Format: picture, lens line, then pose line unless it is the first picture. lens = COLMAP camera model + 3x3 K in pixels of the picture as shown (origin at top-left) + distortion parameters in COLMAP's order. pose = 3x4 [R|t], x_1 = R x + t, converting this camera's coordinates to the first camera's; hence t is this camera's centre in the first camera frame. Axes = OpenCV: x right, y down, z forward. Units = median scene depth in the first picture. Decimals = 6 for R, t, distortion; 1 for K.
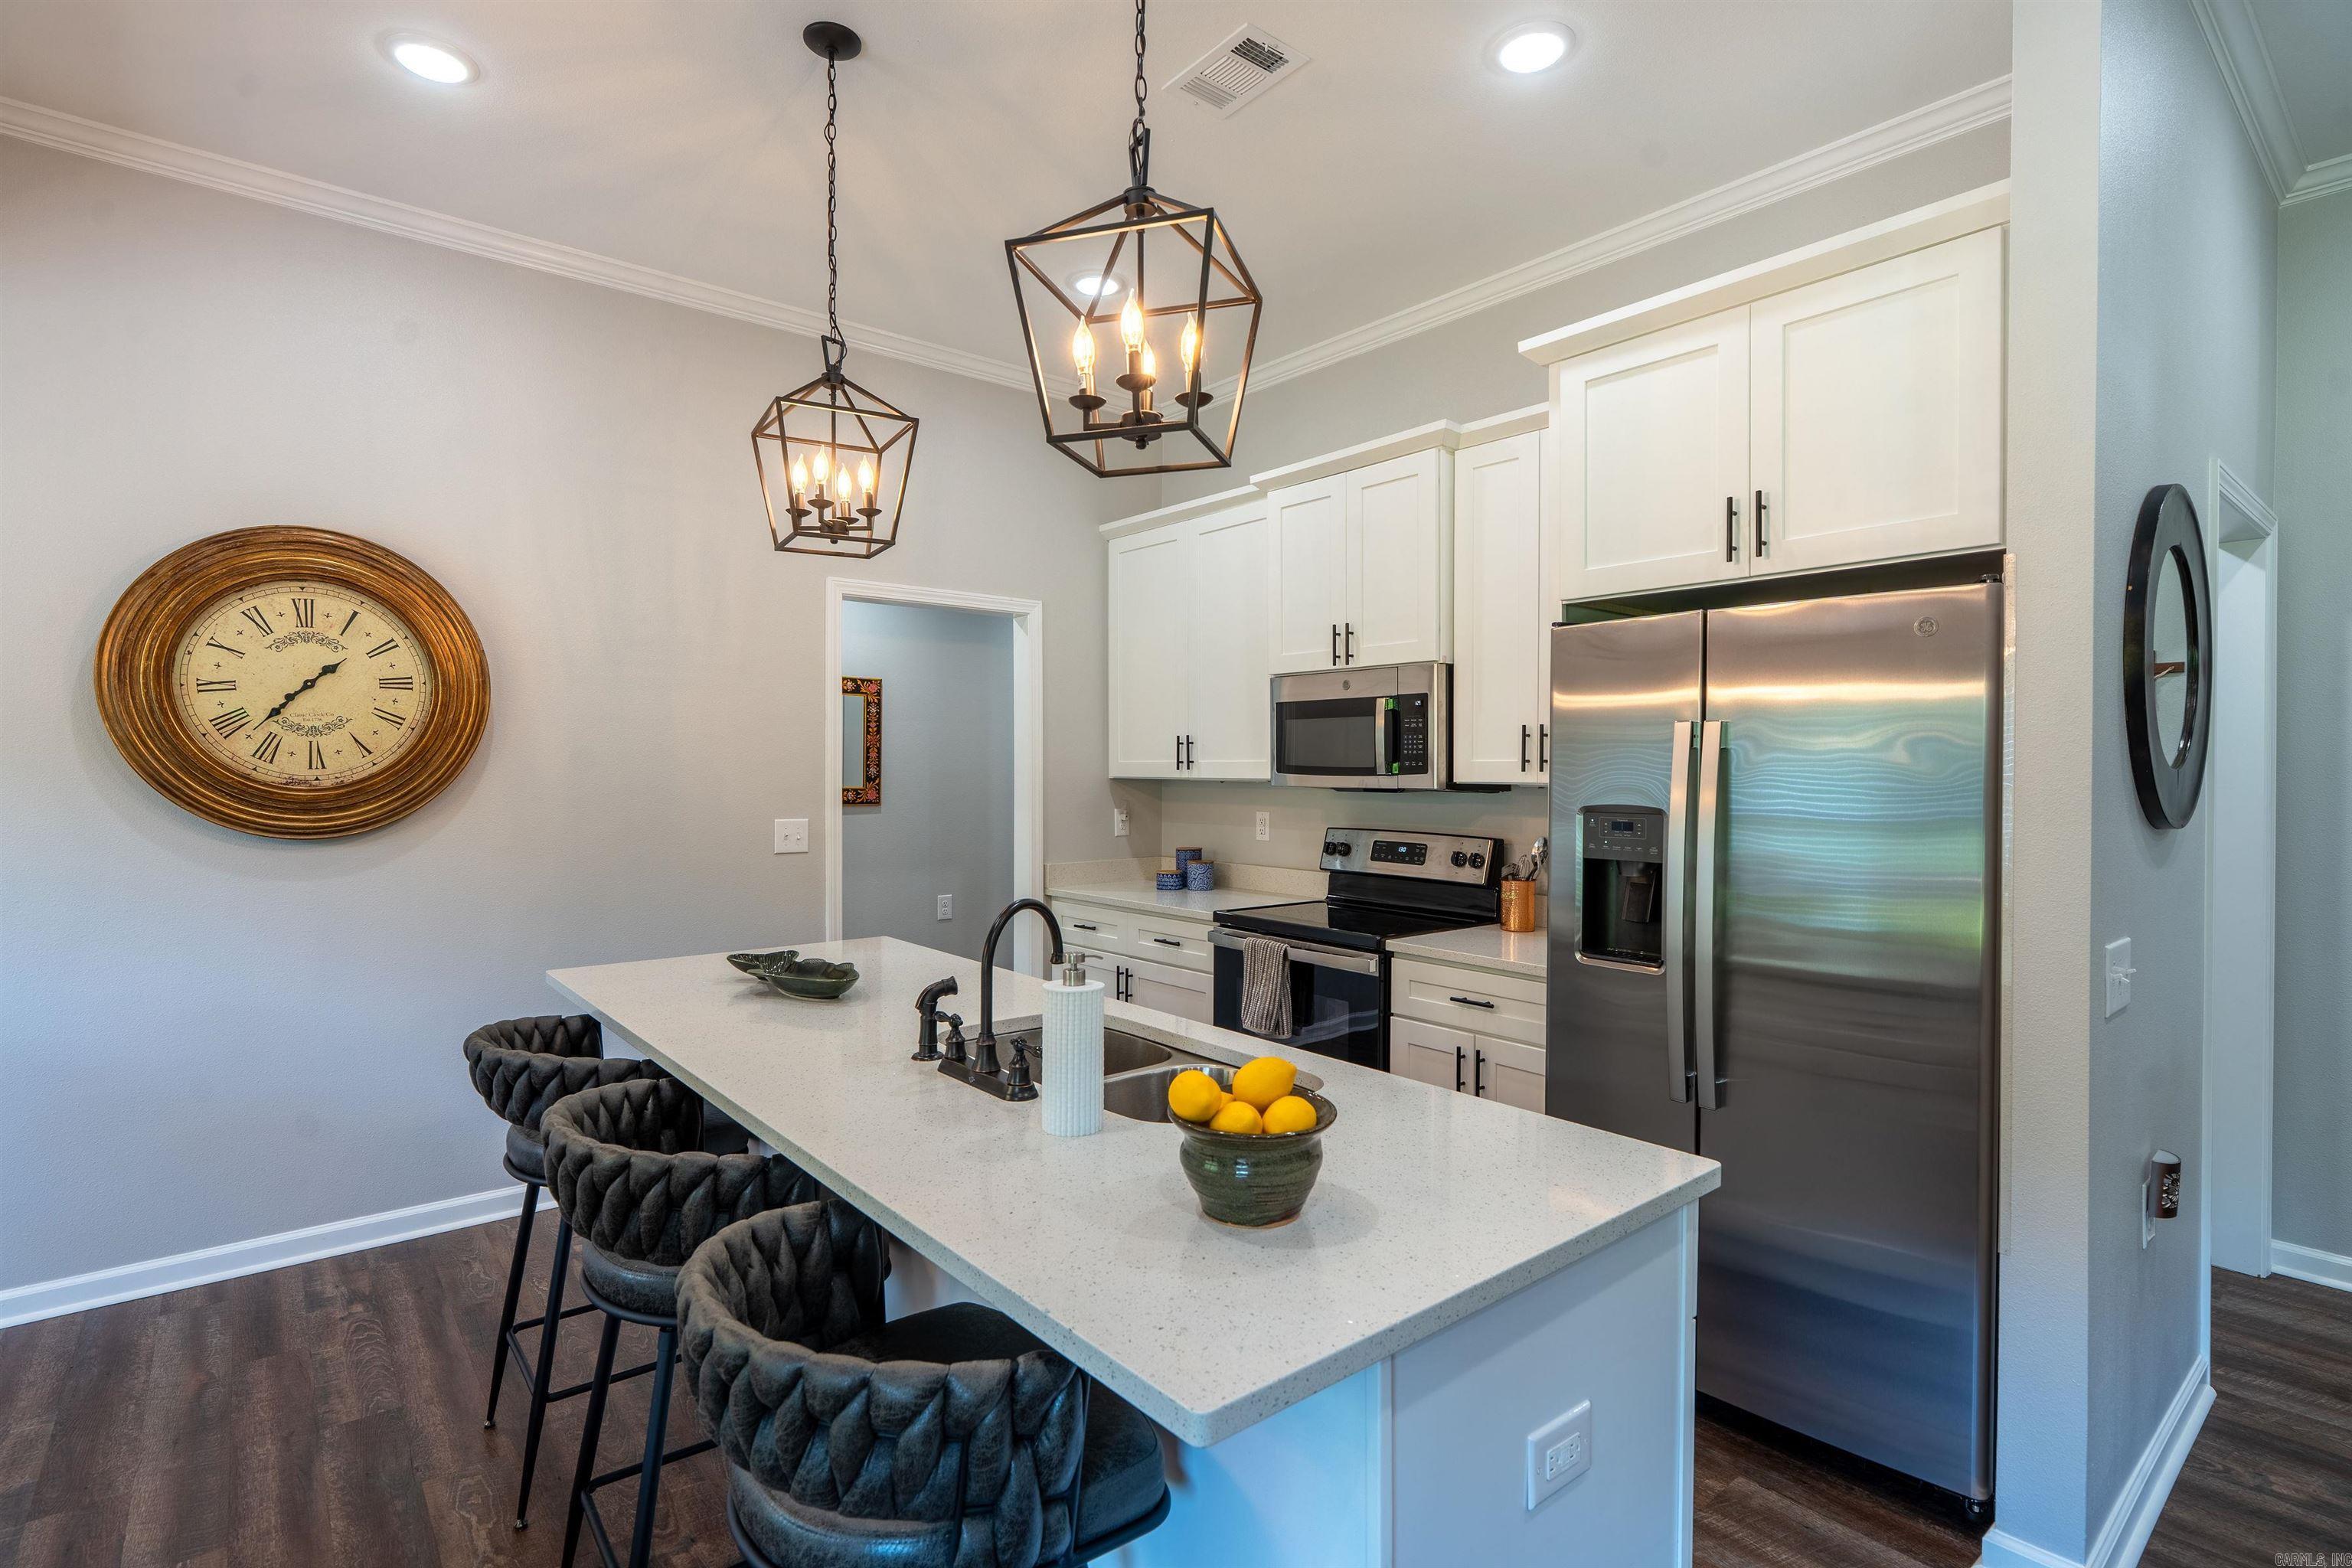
lens RADIAL K [[1121.4, 0, 1176.0], [0, 1121.4, 784.0], [0, 0, 1]] dist [-0.003206, -0.000486]
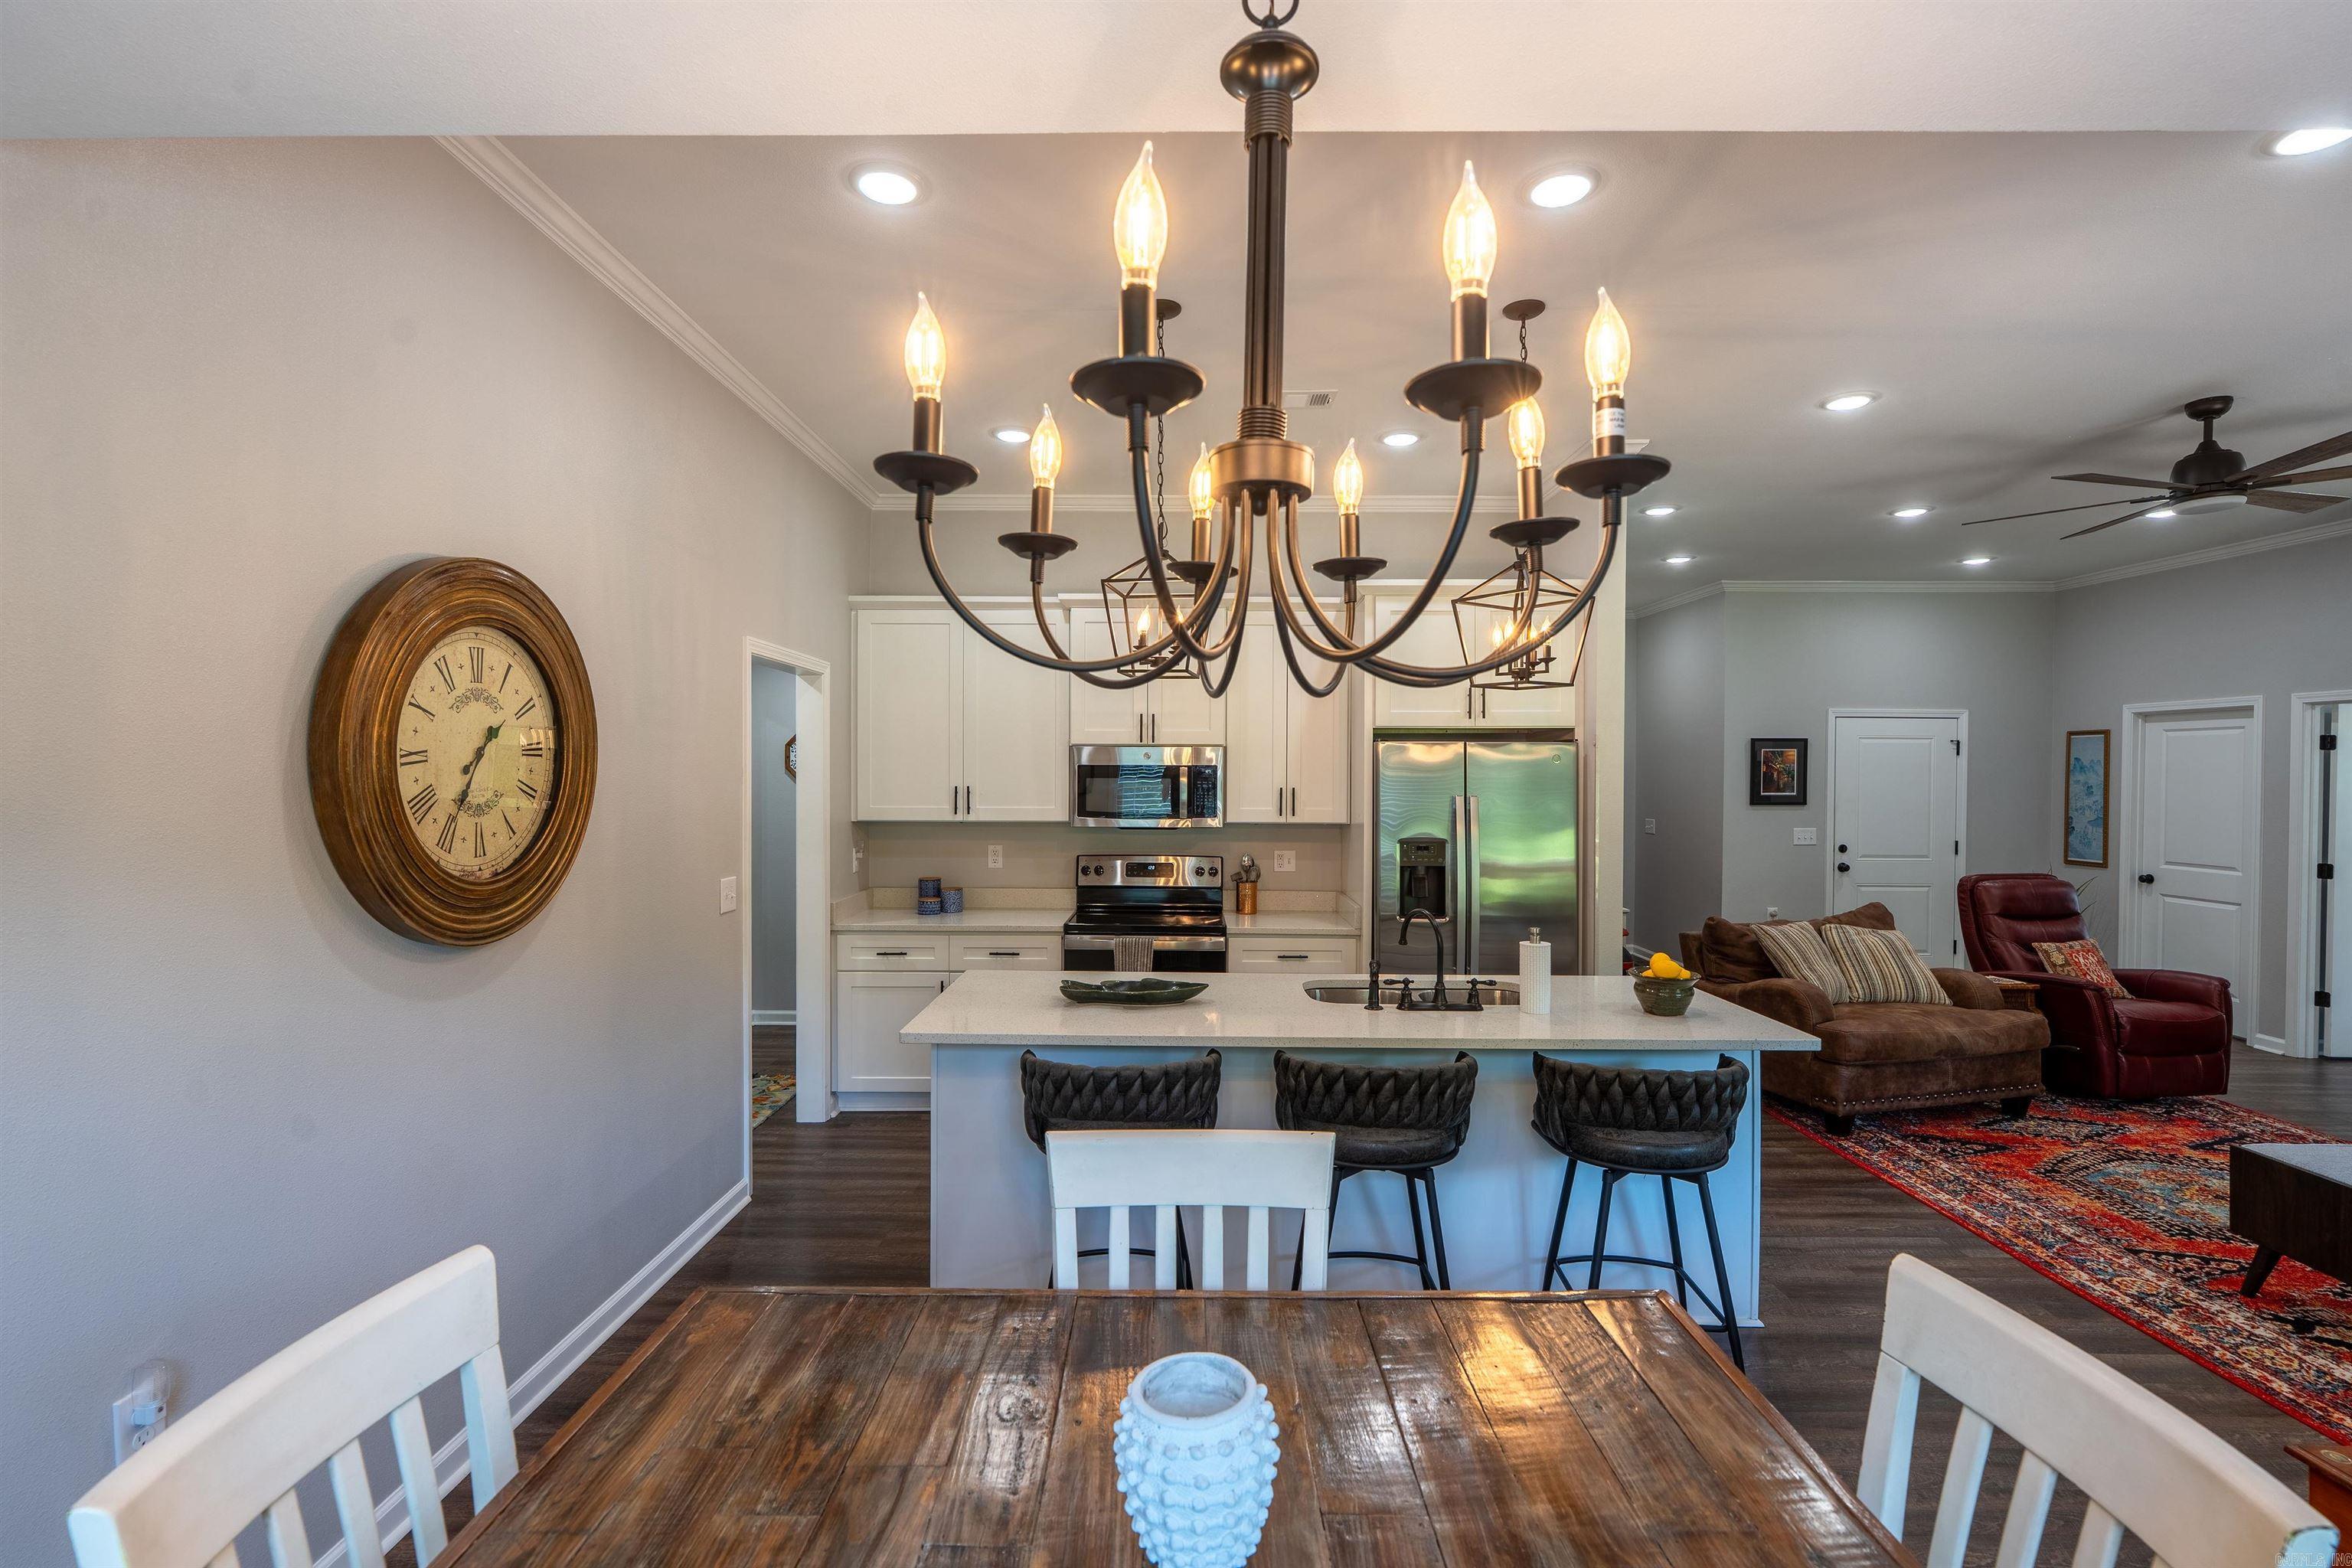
lens RADIAL K [[1051.1, 0, 1173.1], [0, 1051.1, 780.6], [0, 0, 1]] dist [-0.003698, 0.000585]
pose [[0.645475, -0.002786, 0.763776, -1.017433], [0.007614, 0.999967, -0.002788, -0.062271], [-0.763743, 0.007615, 0.645475, 0.125142]]
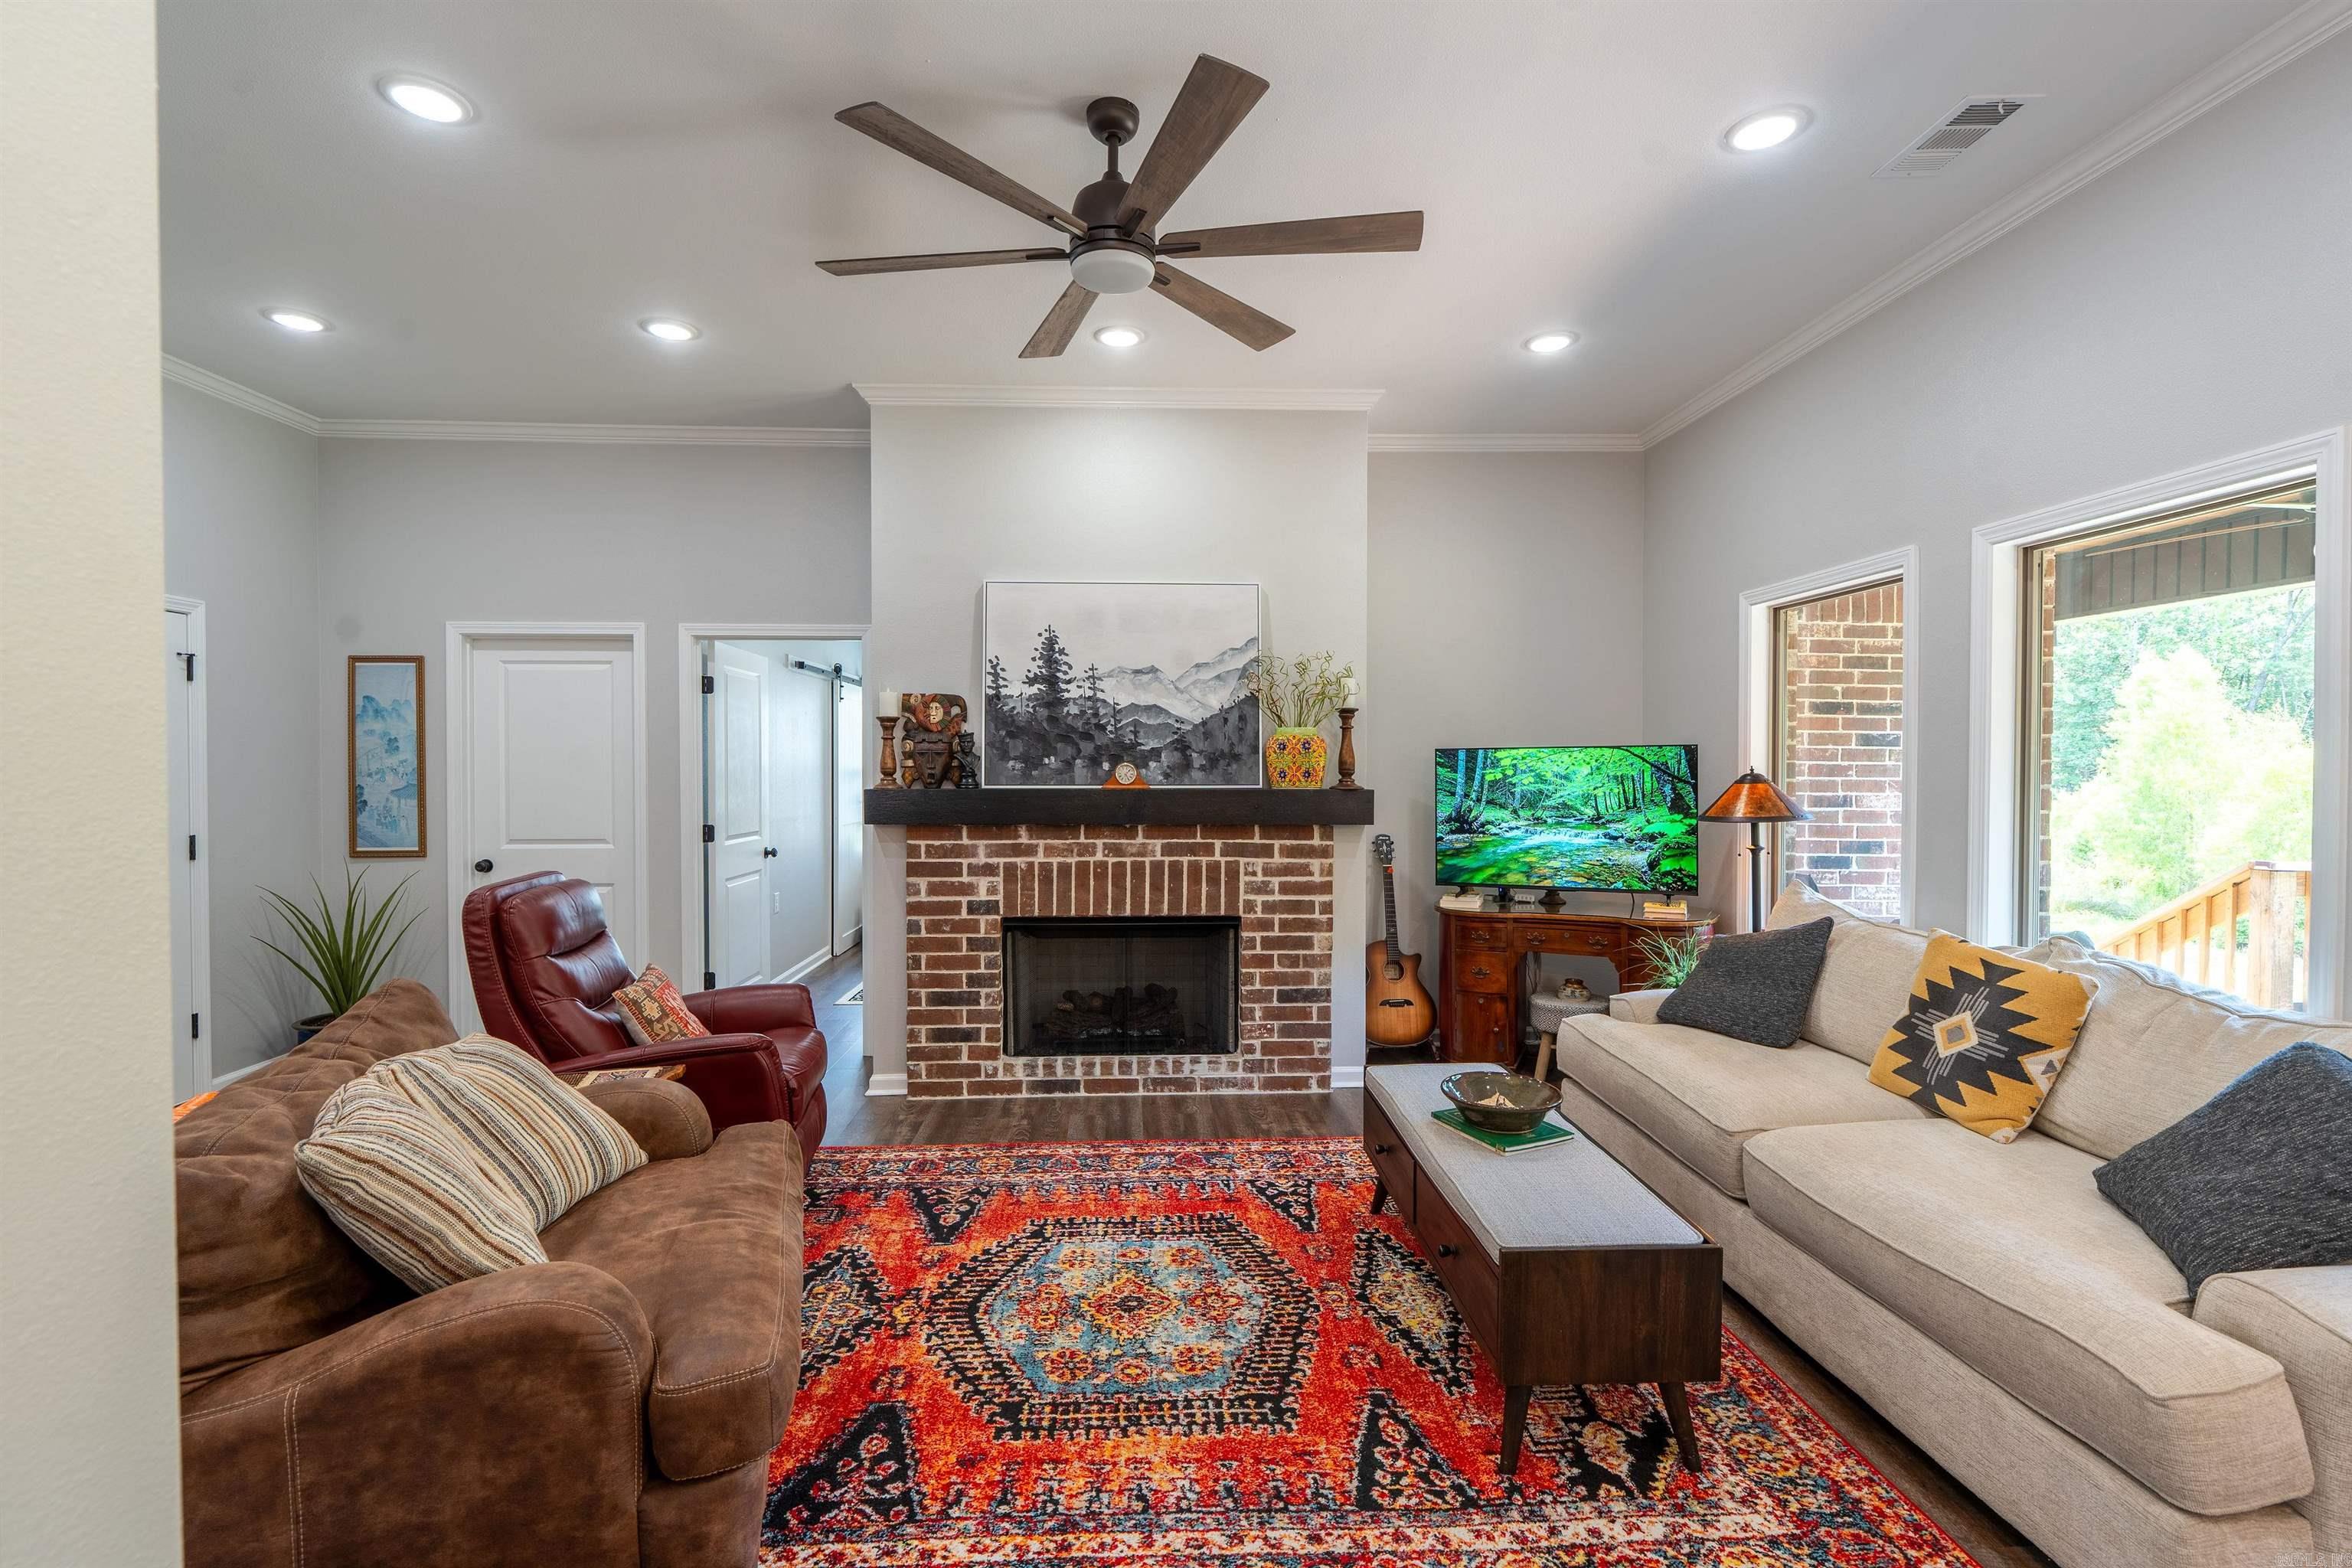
lens RADIAL K [[1050.2, 0, 1174.3], [0, 1050.2, 784.1], [0, 0, 1]] dist [-0.011416, 0.006264]
pose [[-0.798436, -0.012012, 0.601960, 0.203435], [0.010217, 0.999387, 0.033494, -0.012901], [-0.601993, 0.032892, -0.797824, 0.624133]]
